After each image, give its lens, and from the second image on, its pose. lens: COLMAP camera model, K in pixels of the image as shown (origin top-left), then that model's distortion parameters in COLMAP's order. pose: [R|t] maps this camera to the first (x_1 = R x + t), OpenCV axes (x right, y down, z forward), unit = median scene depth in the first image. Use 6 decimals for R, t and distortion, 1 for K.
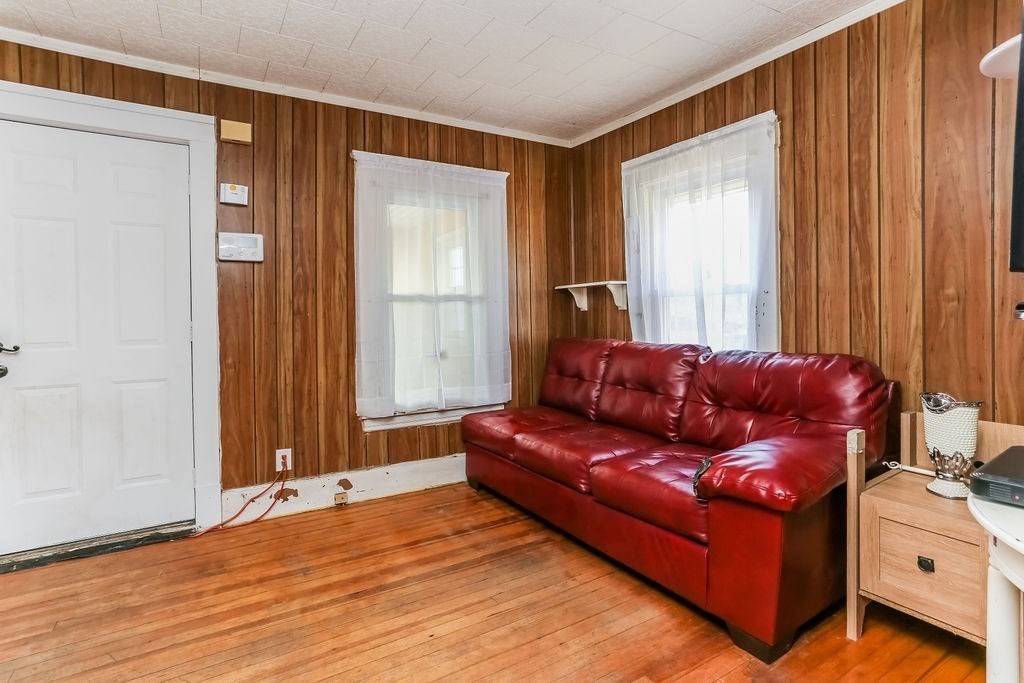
lens RADIAL K [[502.1, 0, 510.6], [0, 502.1, 322.8], [0, 0, 1]] dist [-0.003308, -0.000890]
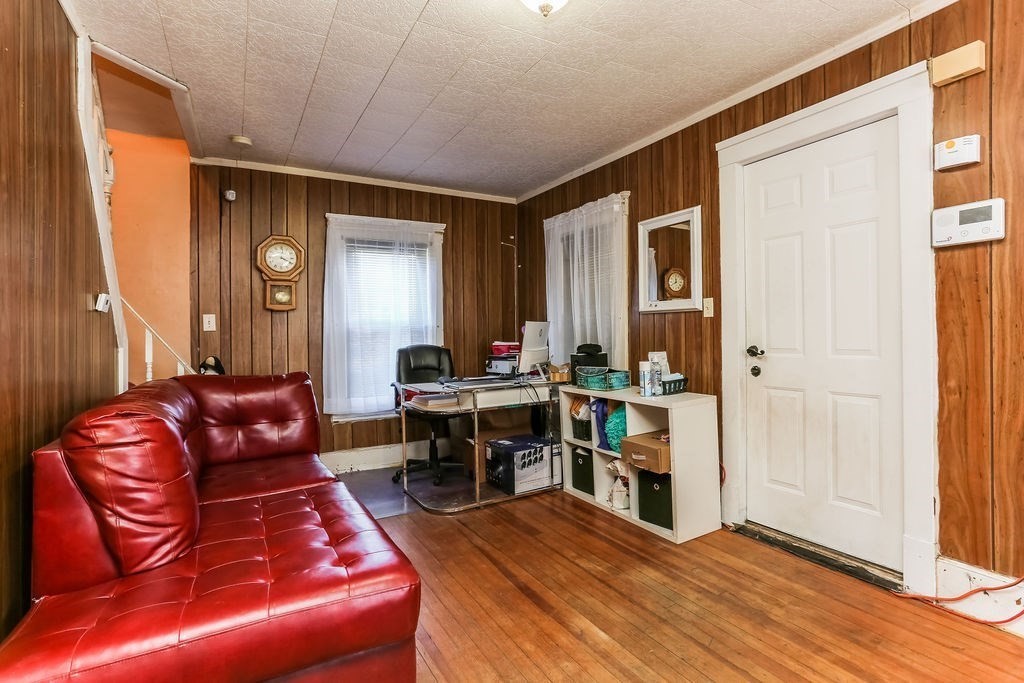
lens RADIAL K [[501.8, 0, 504.1], [0, 501.8, 333.2], [0, 0, 1]] dist [-0.001650, 0.000272]
pose [[-0.017438, 0.006656, -0.999826, 0.183206], [0.001054, 0.999977, 0.006638, -0.002959], [0.999847, -0.000938, -0.017445, 0.366871]]
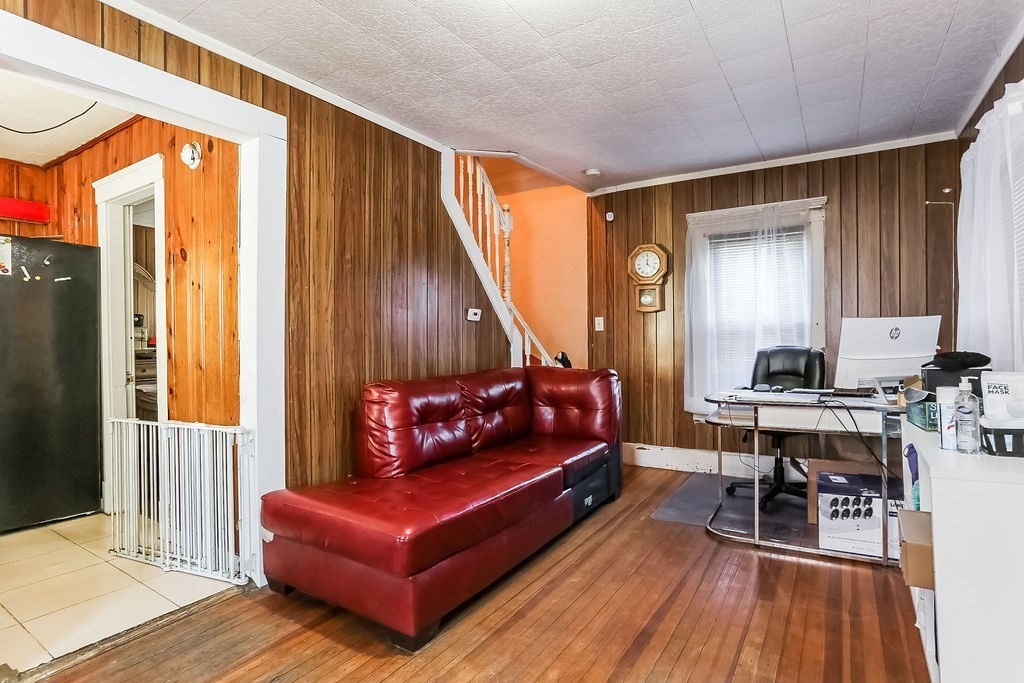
lens RADIAL K [[479.8, 0, 512.0], [0, 479.8, 341.5], [0, 0, 1]] dist [-0.001235, 0.000222]
pose [[-0.849167, 0.025718, -0.527497, -0.148302], [0.013094, 0.999532, 0.027653, -0.015759], [0.527962, 0.016575, -0.849106, 0.886470]]
